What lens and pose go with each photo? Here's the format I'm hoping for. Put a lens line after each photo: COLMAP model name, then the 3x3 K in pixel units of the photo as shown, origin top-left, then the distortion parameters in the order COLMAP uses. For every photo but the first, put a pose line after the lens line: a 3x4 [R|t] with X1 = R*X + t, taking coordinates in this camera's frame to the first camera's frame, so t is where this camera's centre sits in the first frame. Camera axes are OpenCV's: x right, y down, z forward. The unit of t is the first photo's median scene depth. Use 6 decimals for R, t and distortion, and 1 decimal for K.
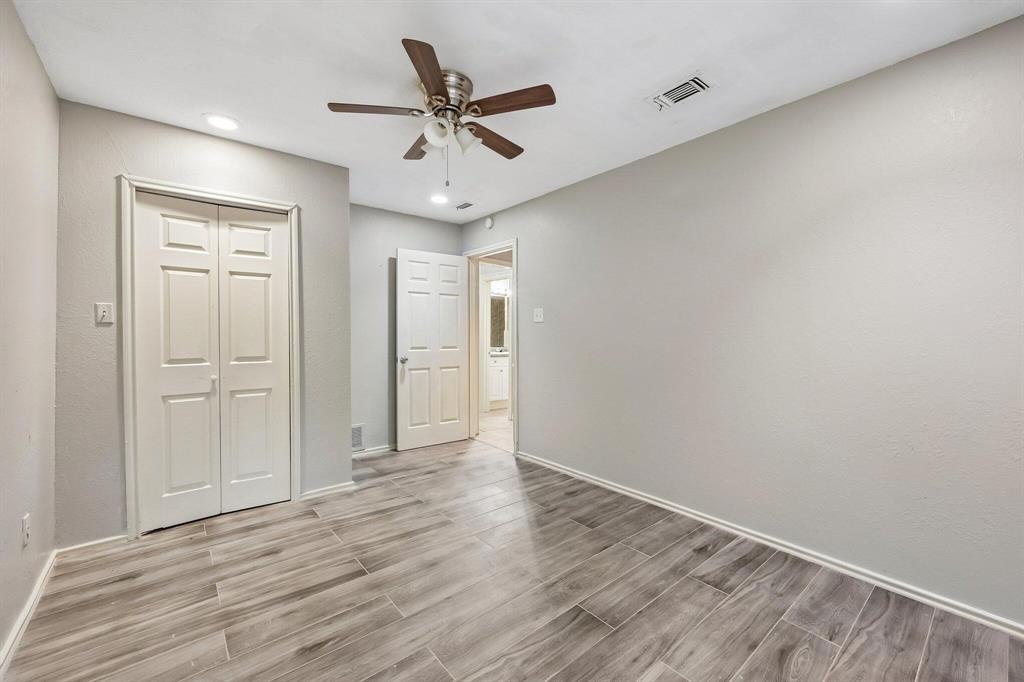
lens RADIAL K [[413.0, 0, 519.5], [0, 413.0, 343.7], [0, 0, 1]] dist [0.000397, 0.000090]
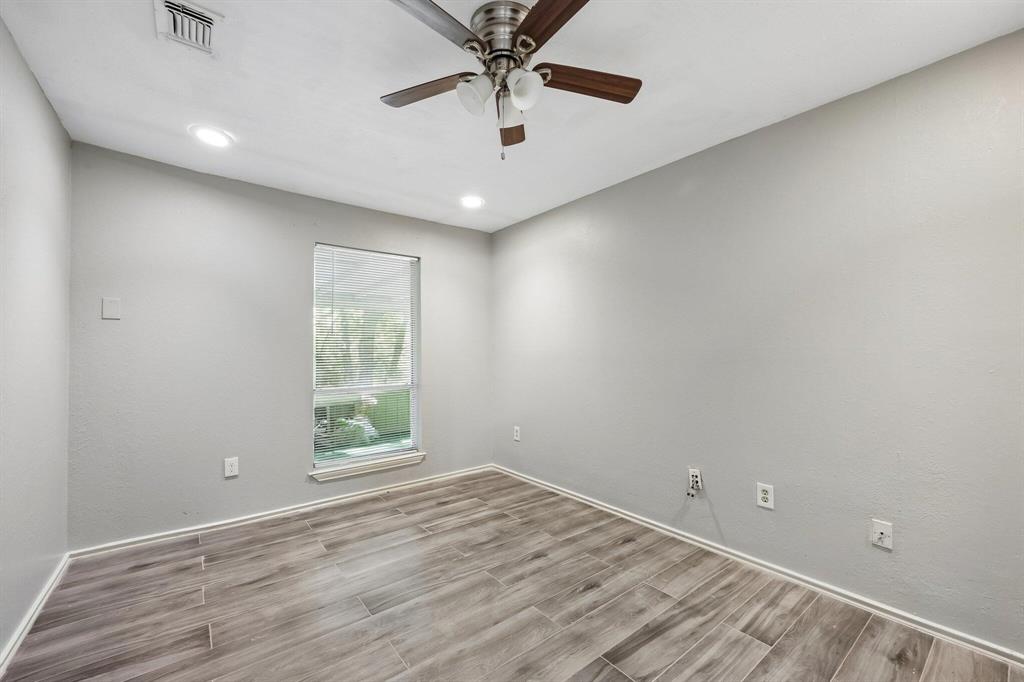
lens RADIAL K [[413.0, 0, 519.5], [0, 413.0, 343.7], [0, 0, 1]] dist [0.000397, 0.000090]
pose [[-0.999756, 0.005115, 0.021468, -0.261372], [0.005272, 0.999960, 0.007244, -0.059508], [-0.021430, 0.007355, -0.999743, 2.052929]]
